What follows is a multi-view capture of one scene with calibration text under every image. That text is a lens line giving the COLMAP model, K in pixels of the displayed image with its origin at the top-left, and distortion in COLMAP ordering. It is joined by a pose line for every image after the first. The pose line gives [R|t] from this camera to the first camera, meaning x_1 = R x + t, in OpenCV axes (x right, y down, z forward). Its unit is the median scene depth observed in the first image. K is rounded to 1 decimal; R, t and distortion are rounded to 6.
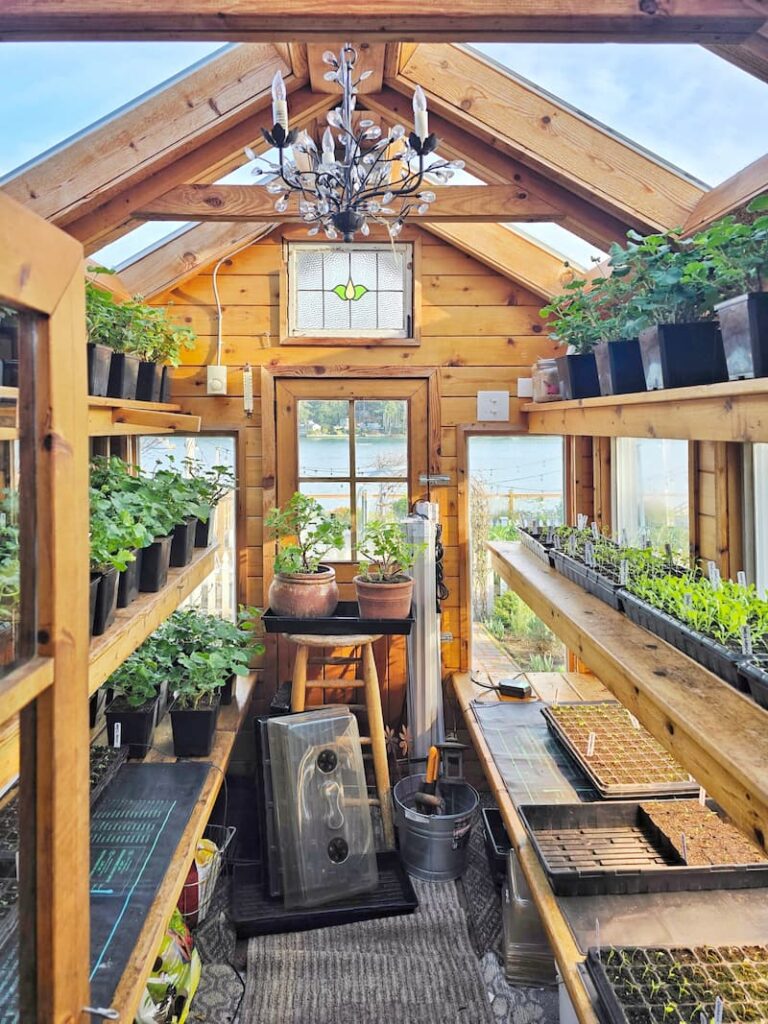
lens RADIAL K [[819.1, 0, 383.4], [0, 819.1, 470.1], [0, 0, 1]] dist [0.083569, -0.098890]
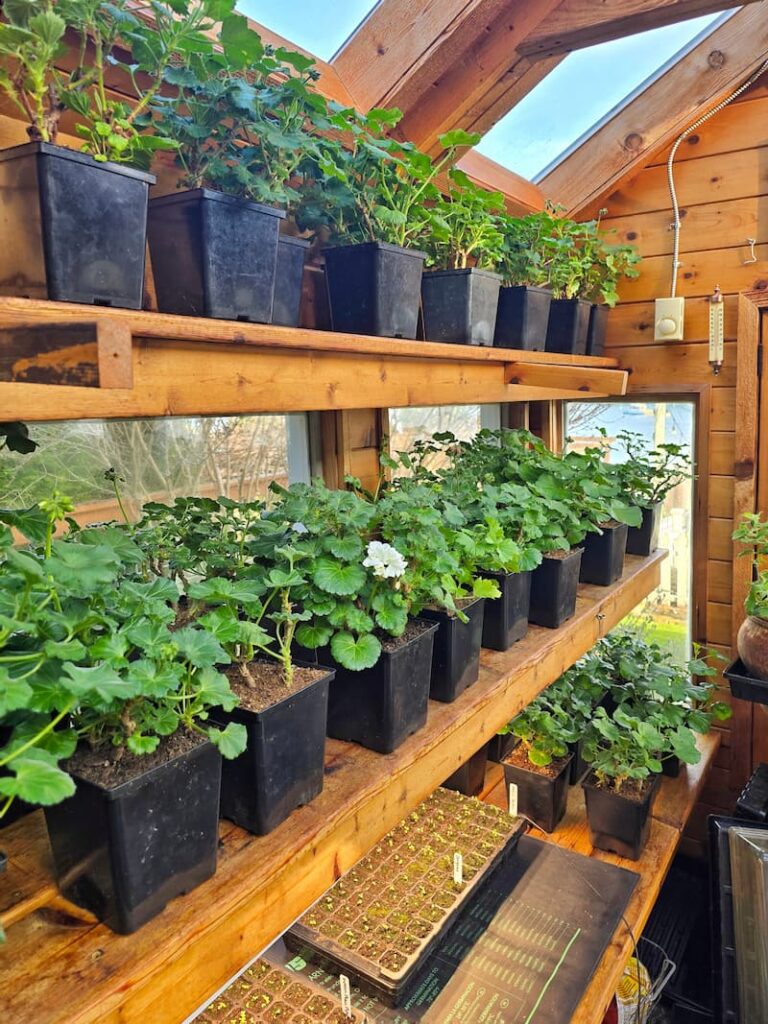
lens RADIAL K [[819.1, 0, 383.4], [0, 819.1, 470.1], [0, 0, 1]] dist [0.083569, -0.098890]
pose [[0.842172, 0.041425, -0.537616, -0.025880], [-0.017944, 0.998645, 0.048839, -0.013087], [0.538911, -0.031484, 0.841774, 0.286522]]
